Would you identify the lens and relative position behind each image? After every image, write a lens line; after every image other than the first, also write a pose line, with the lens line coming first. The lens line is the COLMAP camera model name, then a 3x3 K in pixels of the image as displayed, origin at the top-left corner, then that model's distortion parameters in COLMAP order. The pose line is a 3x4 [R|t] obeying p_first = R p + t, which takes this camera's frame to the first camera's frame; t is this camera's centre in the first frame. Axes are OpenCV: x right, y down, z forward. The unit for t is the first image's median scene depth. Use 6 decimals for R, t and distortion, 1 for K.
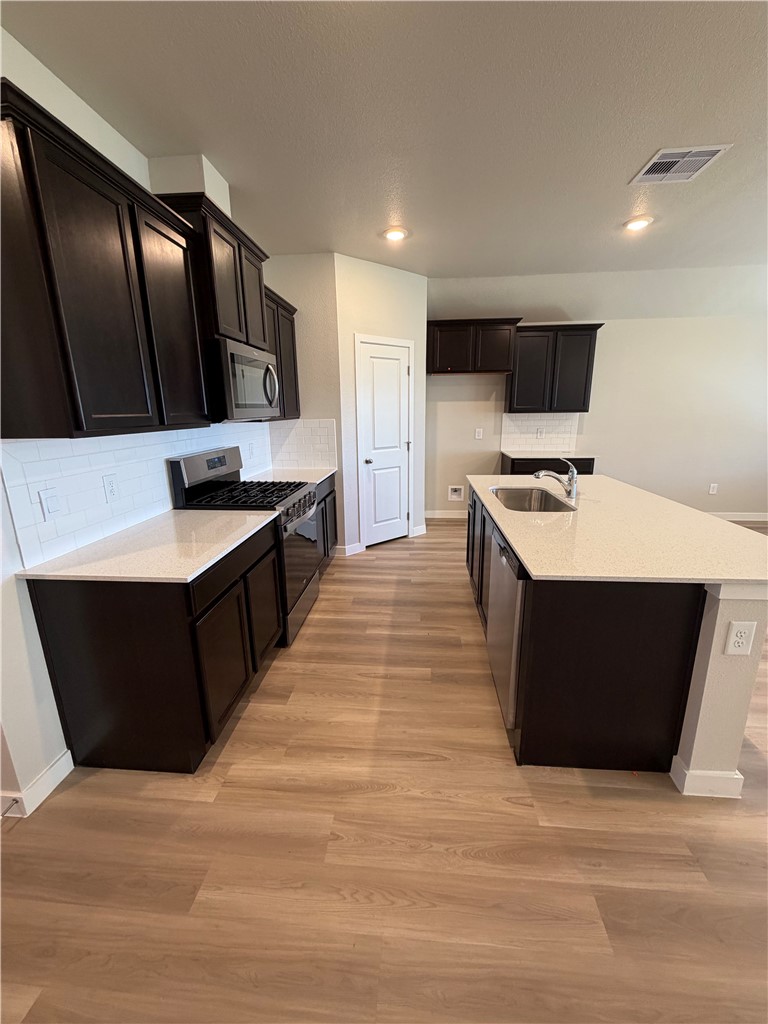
lens RADIAL K [[402.0, 0, 385.8], [0, 402.0, 514.8], [0, 0, 1]] dist [-0.000734, -0.000026]
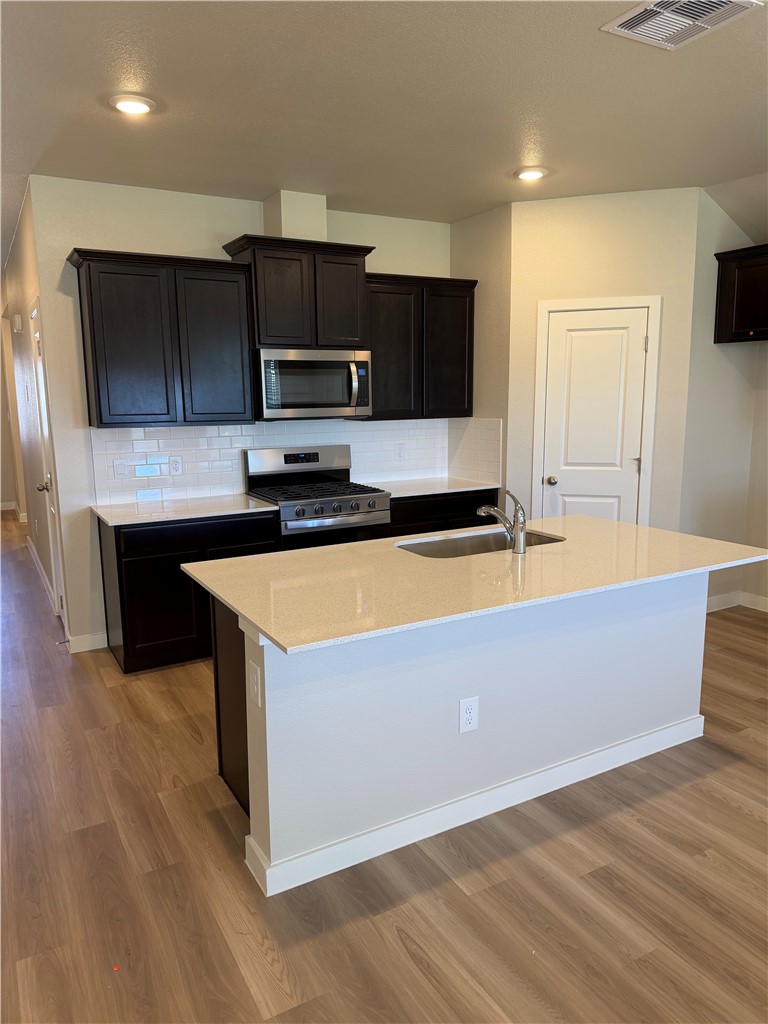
lens RADIAL K [[721.1, 0, 384.0], [0, 721.1, 512.0], [0, 0, 1]] dist [0.067076, -0.122644]
pose [[0.562421, 0.136998, -0.815423, 0.783106], [-0.208956, 0.977718, 0.020141, -0.047714], [0.800012, 0.159060, 0.578516, 0.082490]]
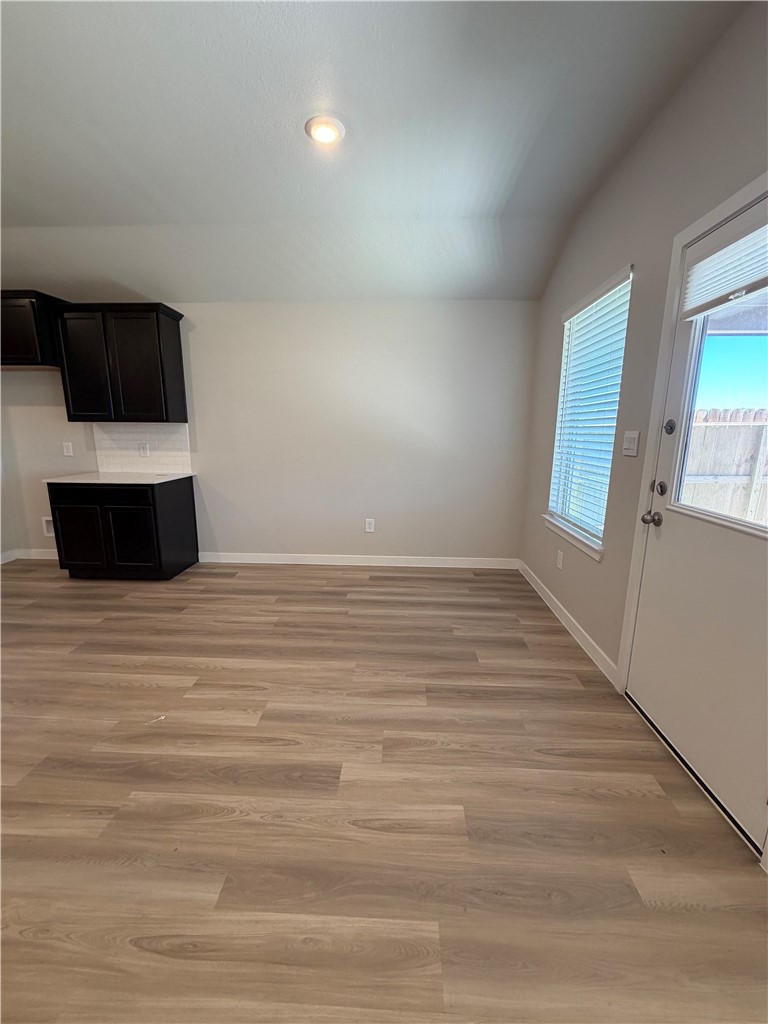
lens RADIAL K [[409.0, 0, 388.2], [0, 409.0, 509.3], [0, 0, 1]] dist [-0.000813, -0.000094]
pose [[0.998929, 0.008029, 0.045568, 0.993363], [-0.004867, 0.997599, -0.069077, -0.050131], [-0.046013, 0.068782, 0.996570, 0.275706]]
